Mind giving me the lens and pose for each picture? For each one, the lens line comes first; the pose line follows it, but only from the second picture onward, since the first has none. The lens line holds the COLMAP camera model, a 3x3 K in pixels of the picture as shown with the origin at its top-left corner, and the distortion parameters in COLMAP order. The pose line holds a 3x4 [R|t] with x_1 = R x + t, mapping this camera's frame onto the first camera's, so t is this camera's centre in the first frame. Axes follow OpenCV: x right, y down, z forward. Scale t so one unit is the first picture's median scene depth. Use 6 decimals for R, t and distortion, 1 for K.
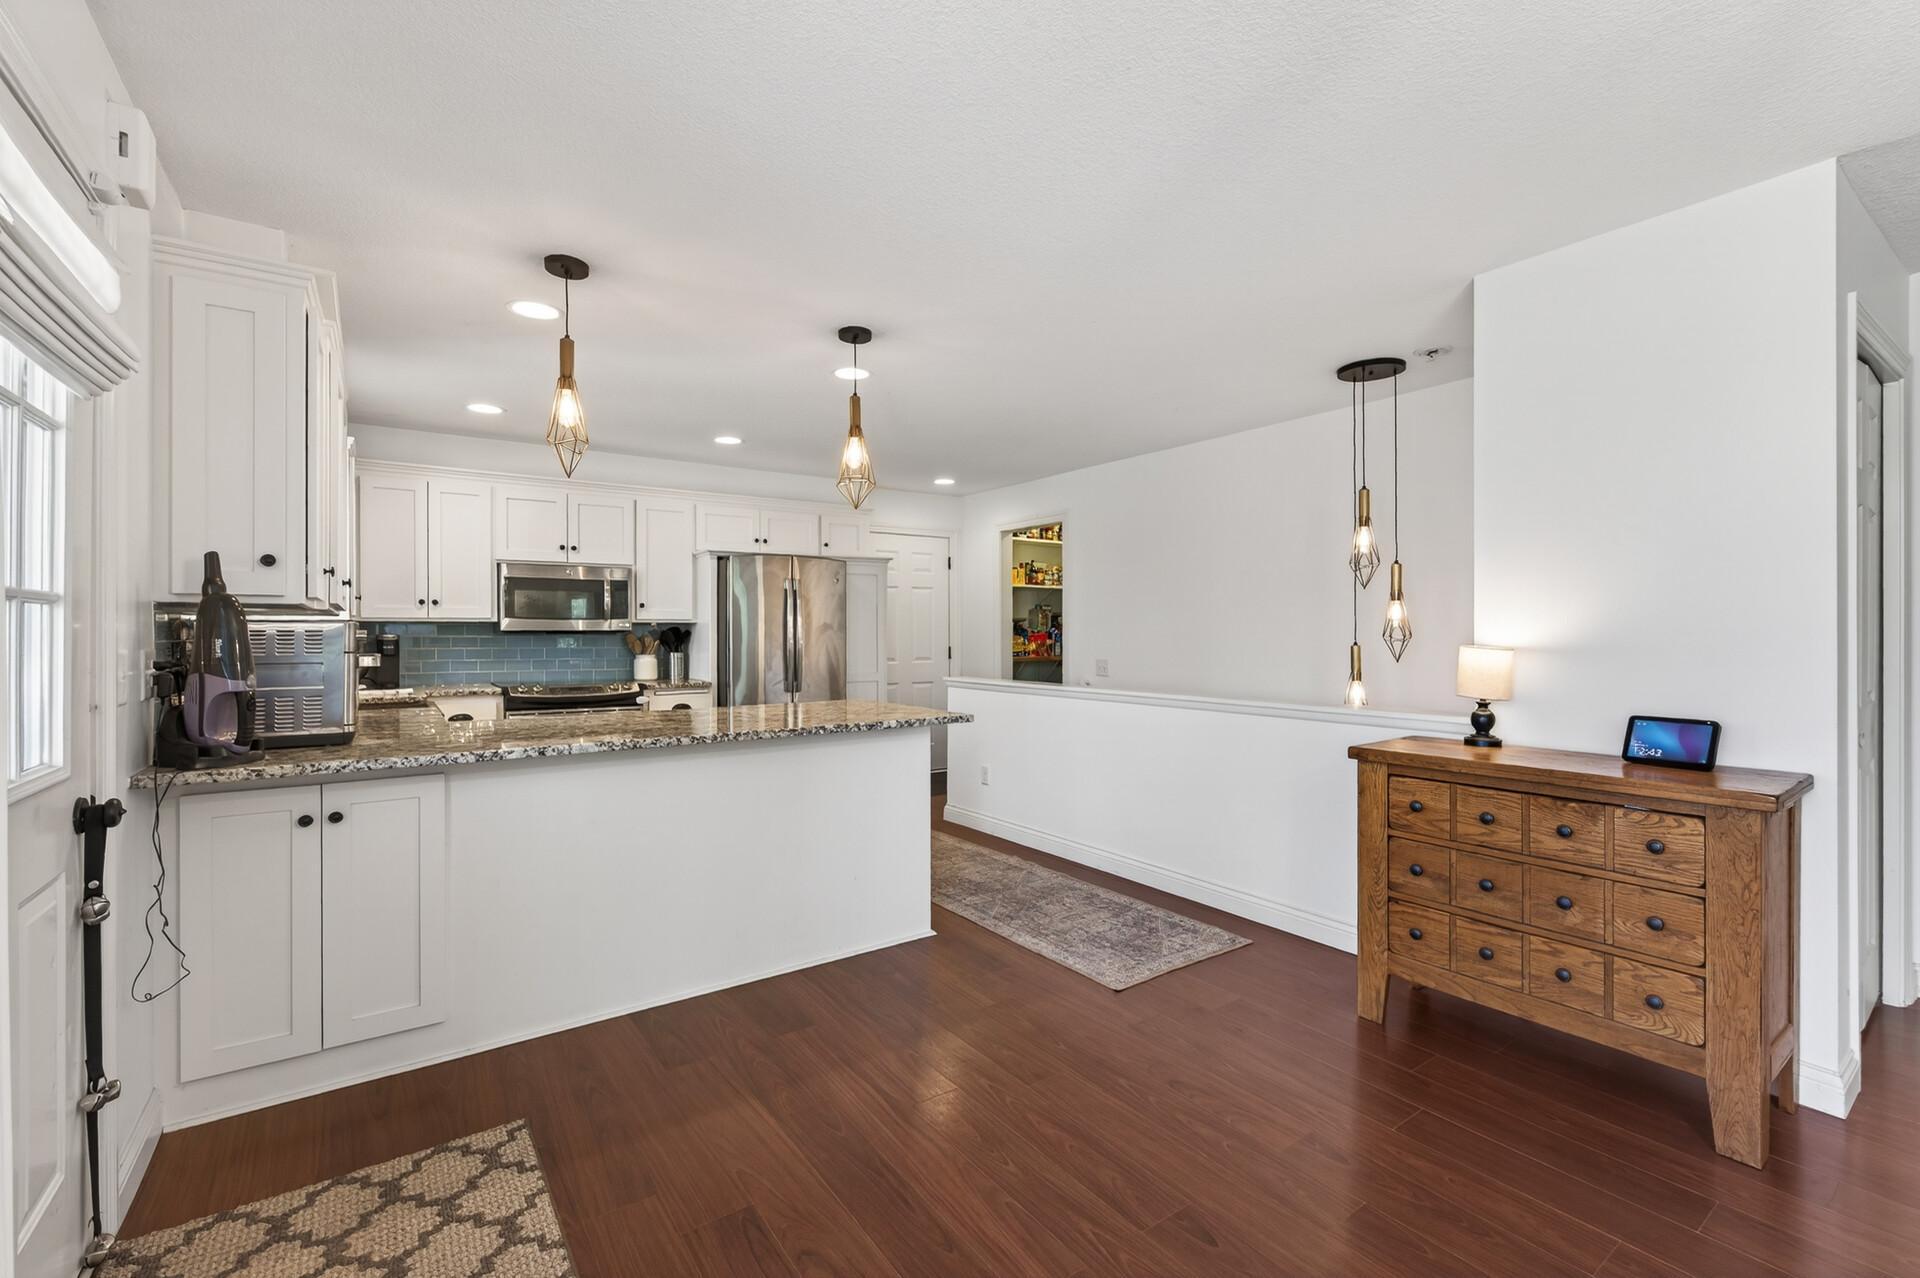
lens RADIAL K [[767.5, 0, 960.0], [0, 767.5, 639.0], [0, 0, 1]] dist [-0.000227, 0.000000]
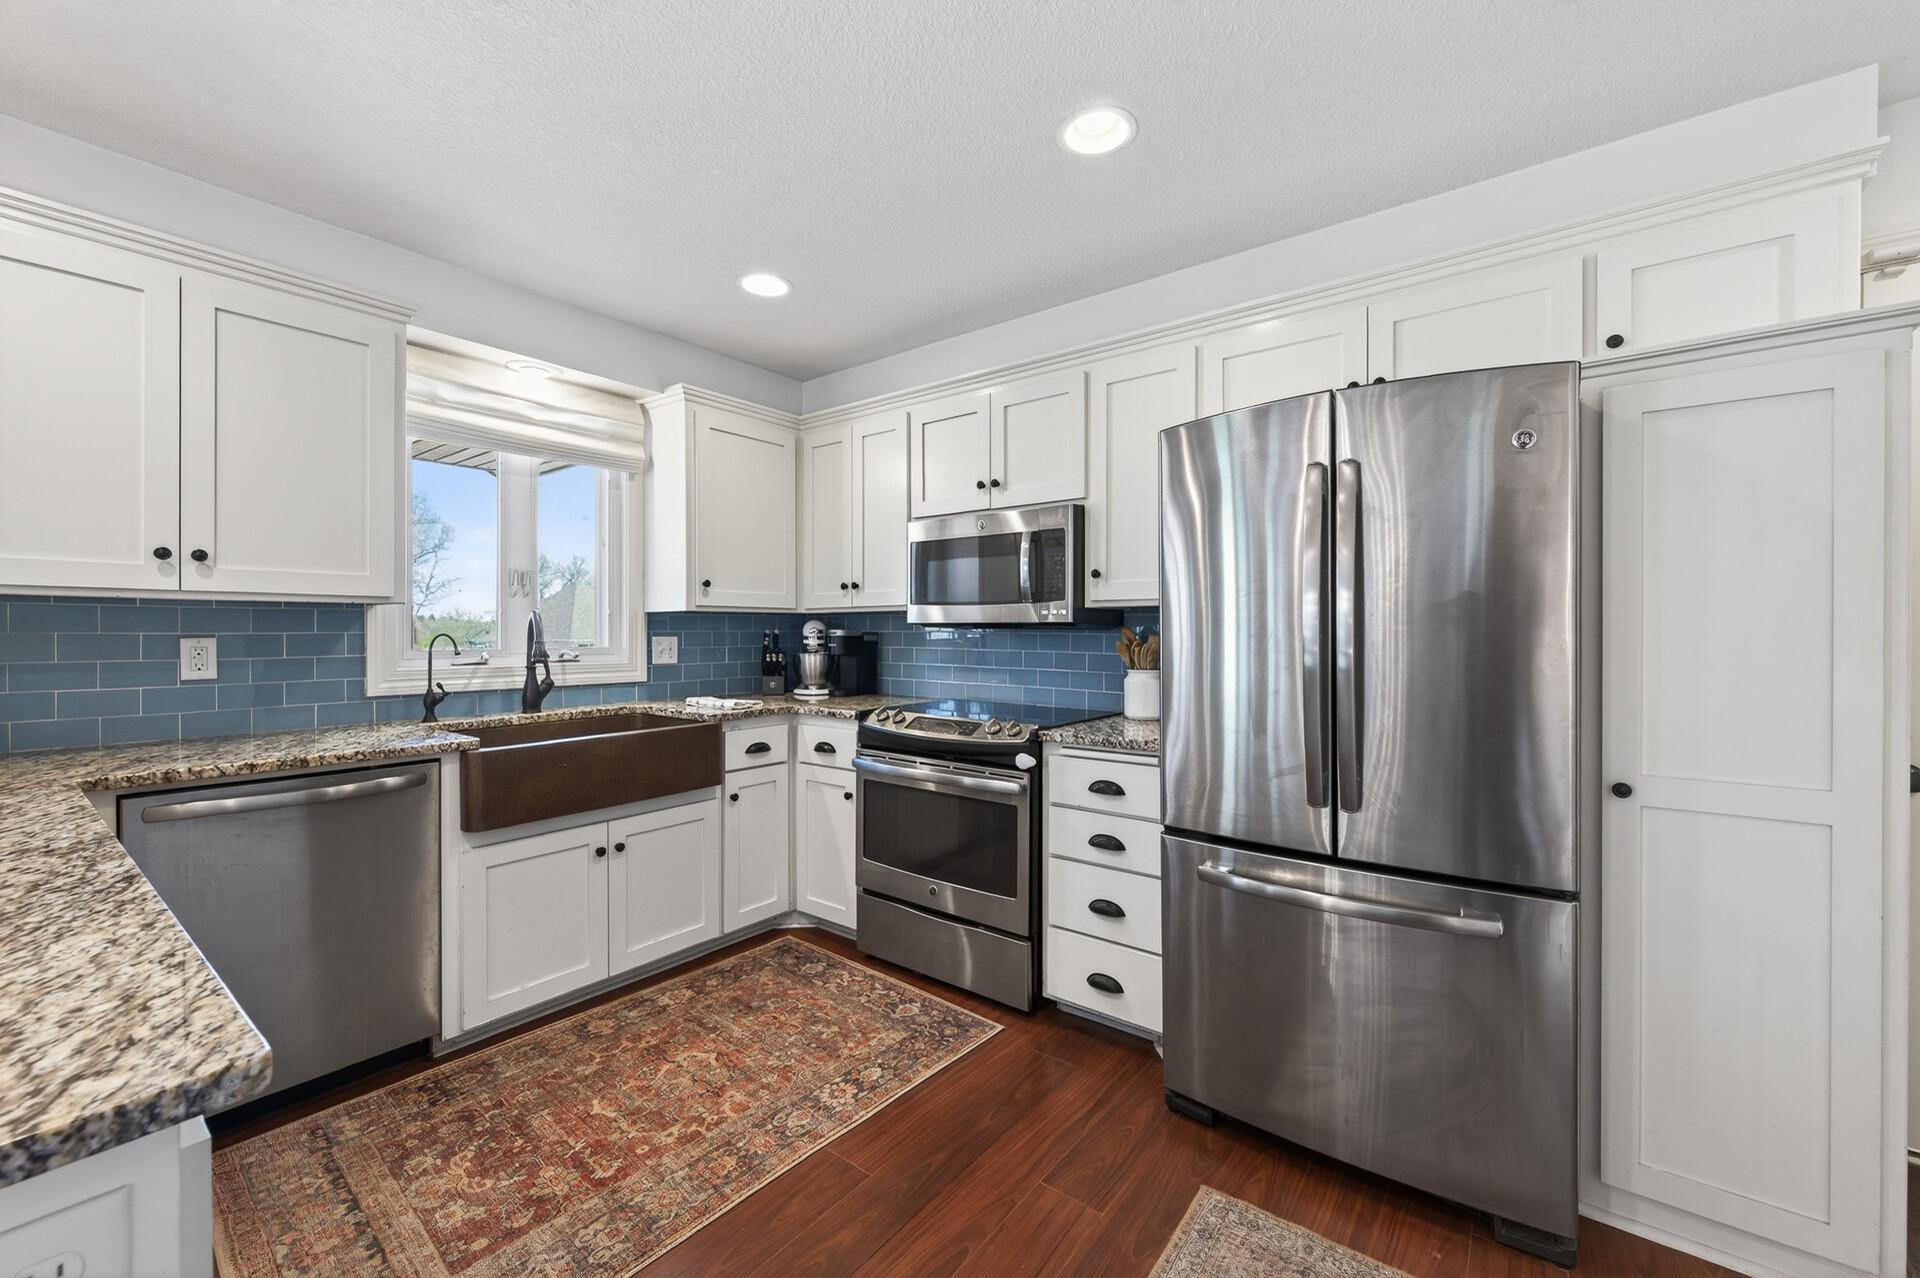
lens RADIAL K [[767.5, 0, 960.0], [0, 767.5, 639.0], [0, 0, 1]] dist [-0.000227, 0.000000]
pose [[0.271107, 0.017493, -0.962390, 0.058204], [-0.009410, 0.999835, 0.015523, -0.007933], [0.962503, 0.004848, 0.271227, 0.806886]]
